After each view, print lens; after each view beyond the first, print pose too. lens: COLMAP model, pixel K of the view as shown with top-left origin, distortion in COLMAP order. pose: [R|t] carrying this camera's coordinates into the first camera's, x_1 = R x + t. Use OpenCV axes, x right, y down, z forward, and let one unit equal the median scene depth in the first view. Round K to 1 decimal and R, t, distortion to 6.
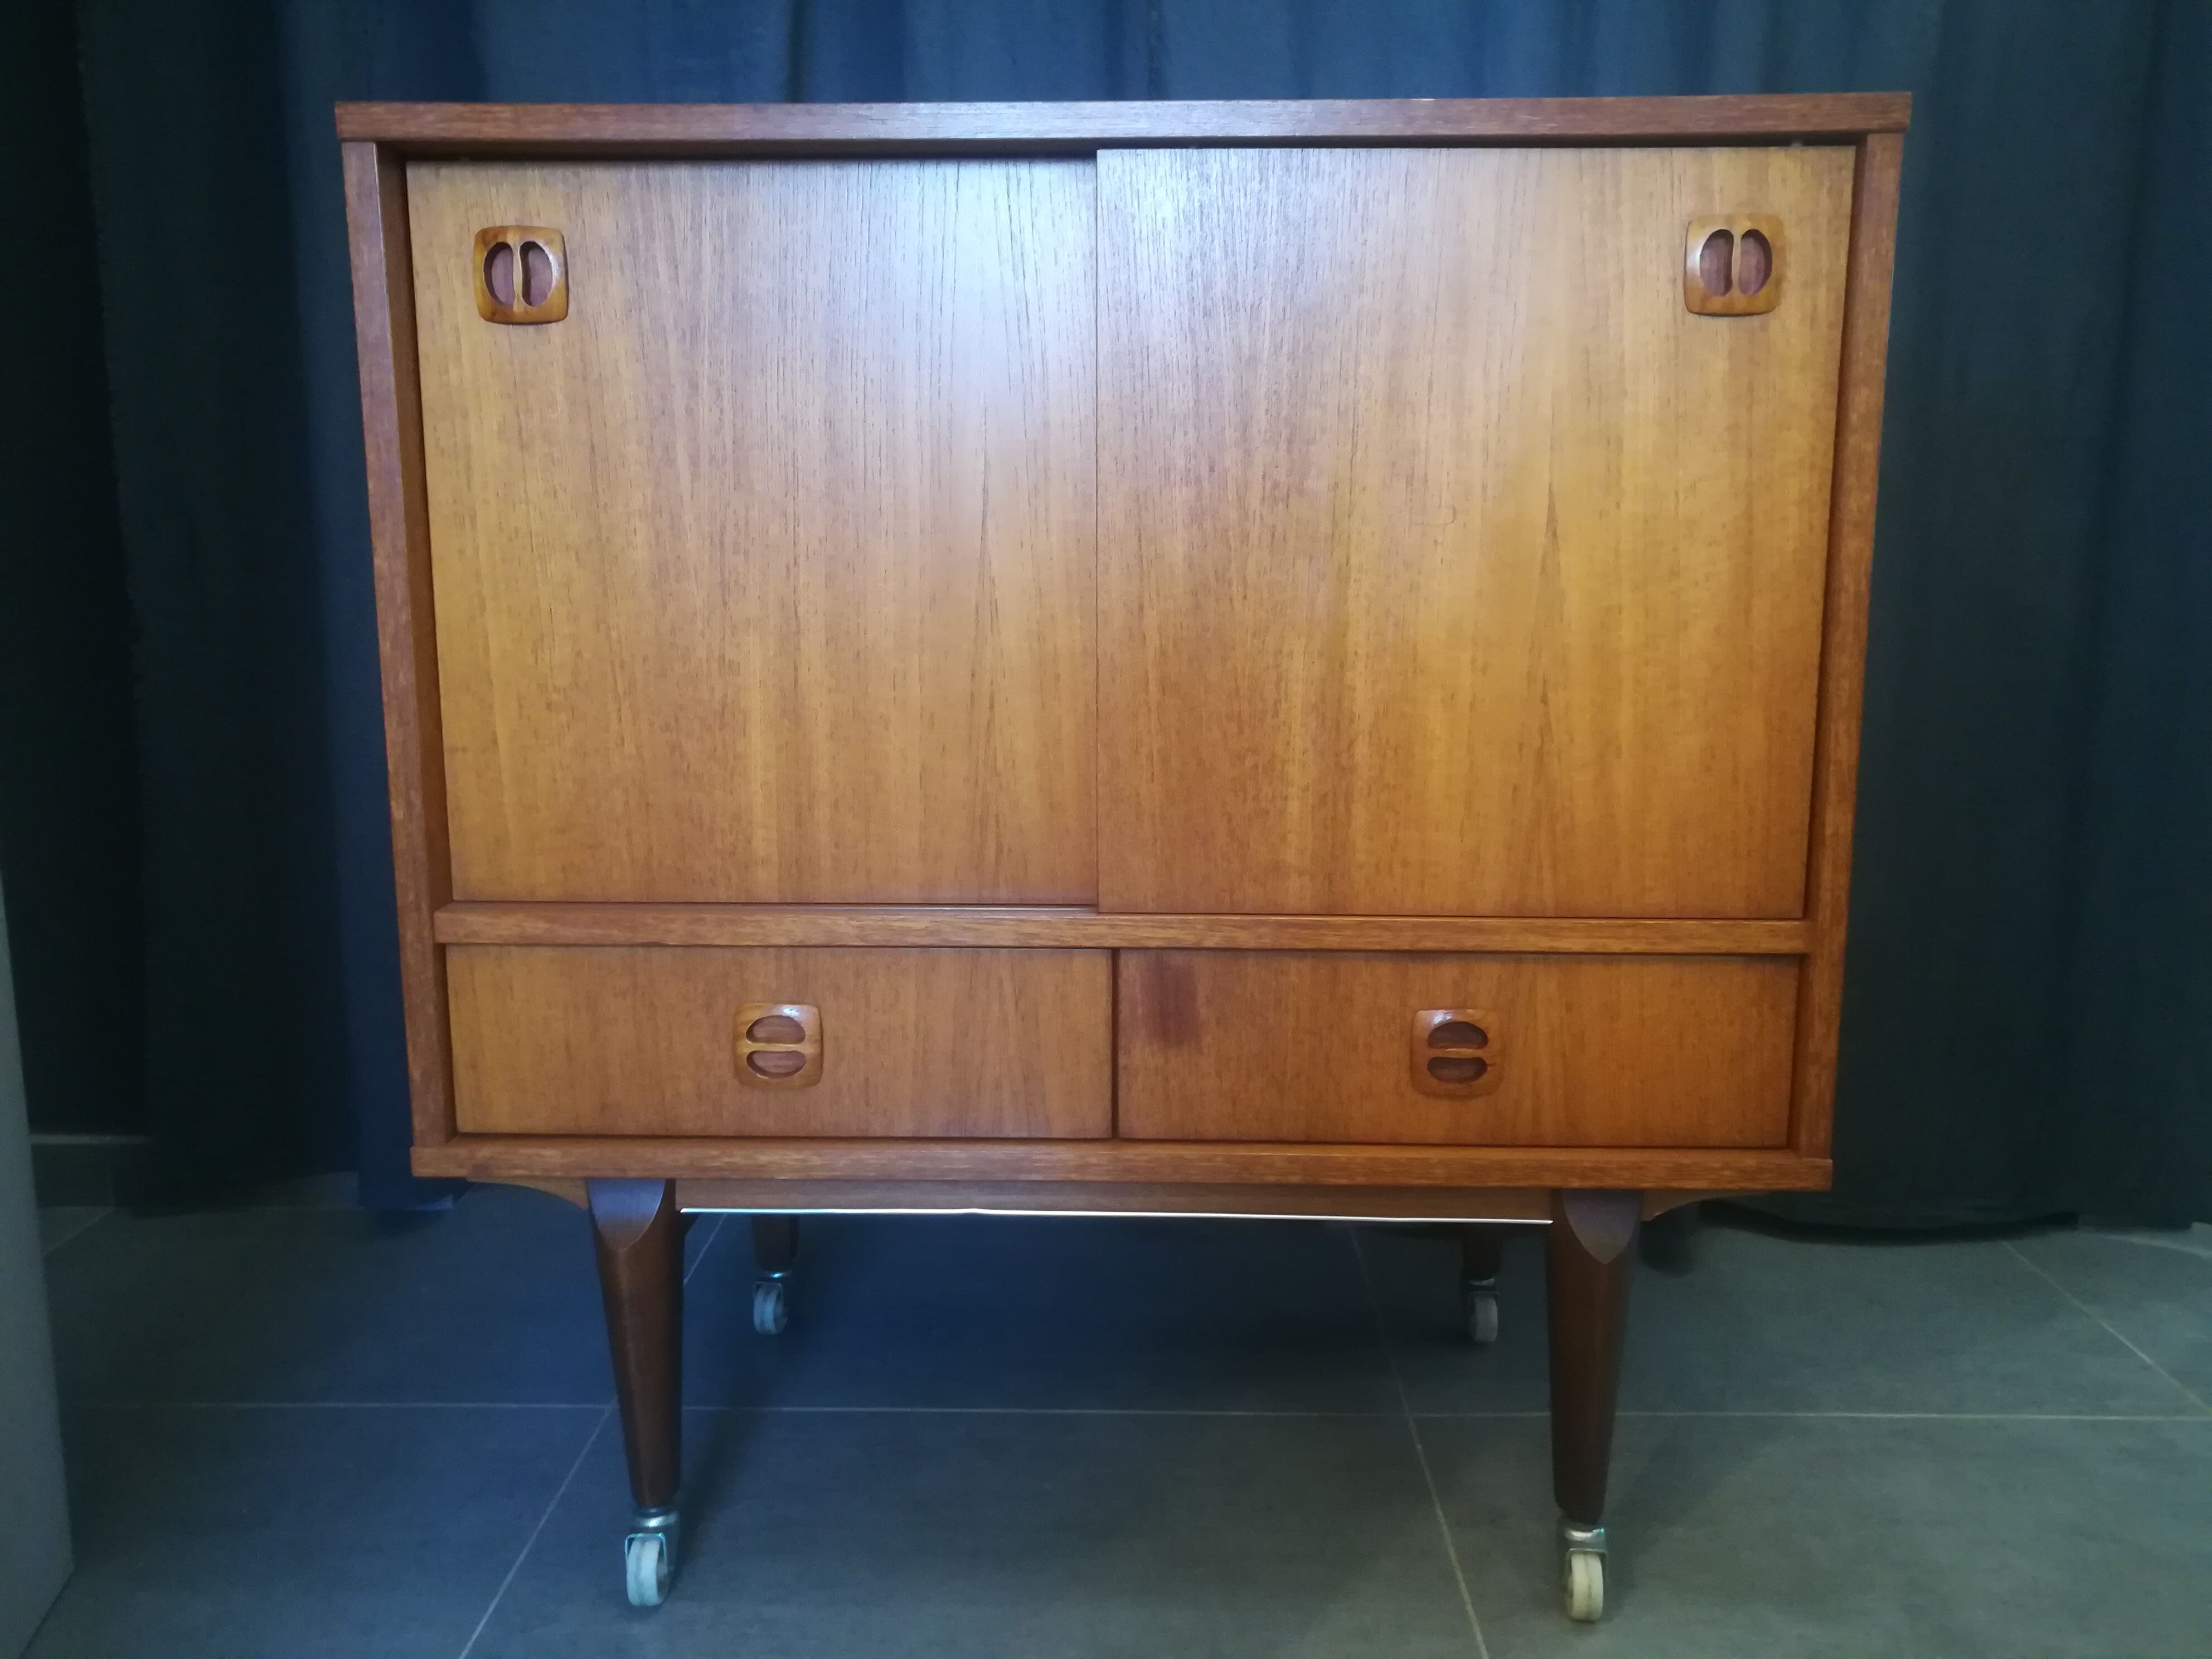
lens RADIAL K [[1679.4, 0, 1107.3], [0, 1679.4, 834.0], [0, 0, 1]] dist [-0.023069, 0.000330]
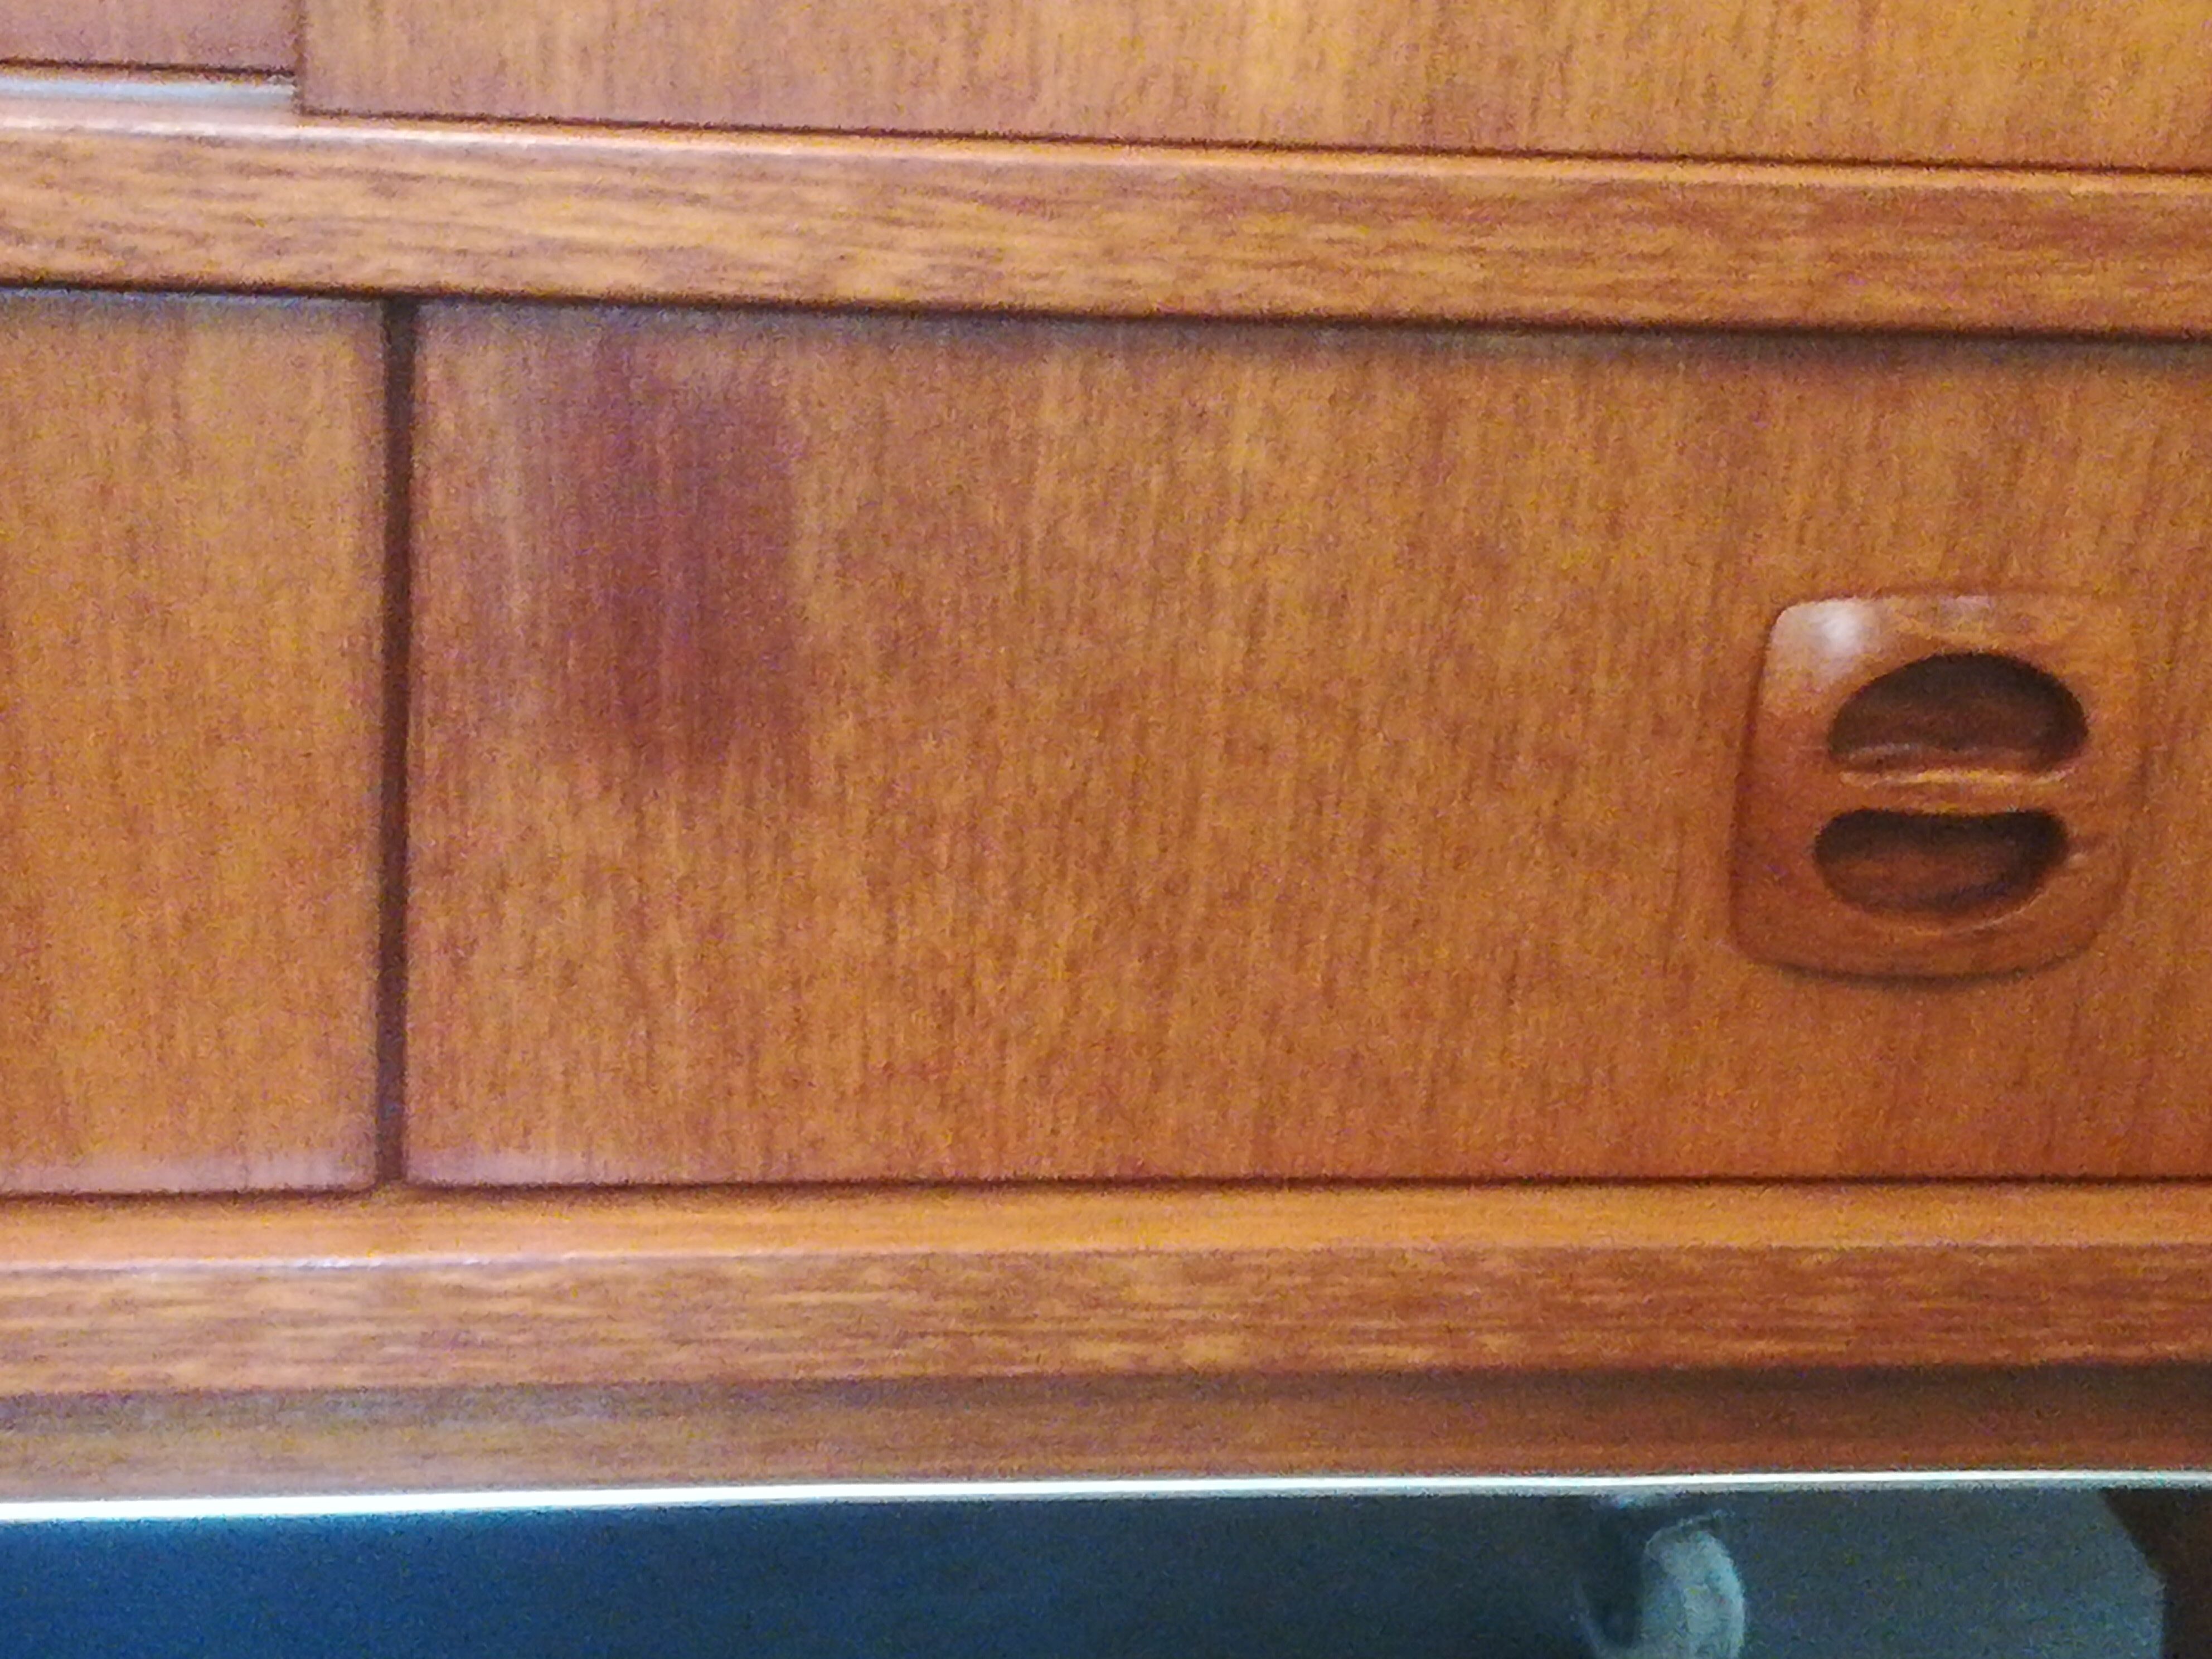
lens RADIAL K [[4646.5, 0, 1104.1], [0, 4646.5, 831.2], [0, 0, 1]] dist [0.252793, 0.000000]
pose [[0.978513, -0.008185, 0.206025, -0.028869], [-0.030788, 0.982209, 0.185250, 0.024341], [-0.203876, -0.187613, 0.960852, 0.426352]]
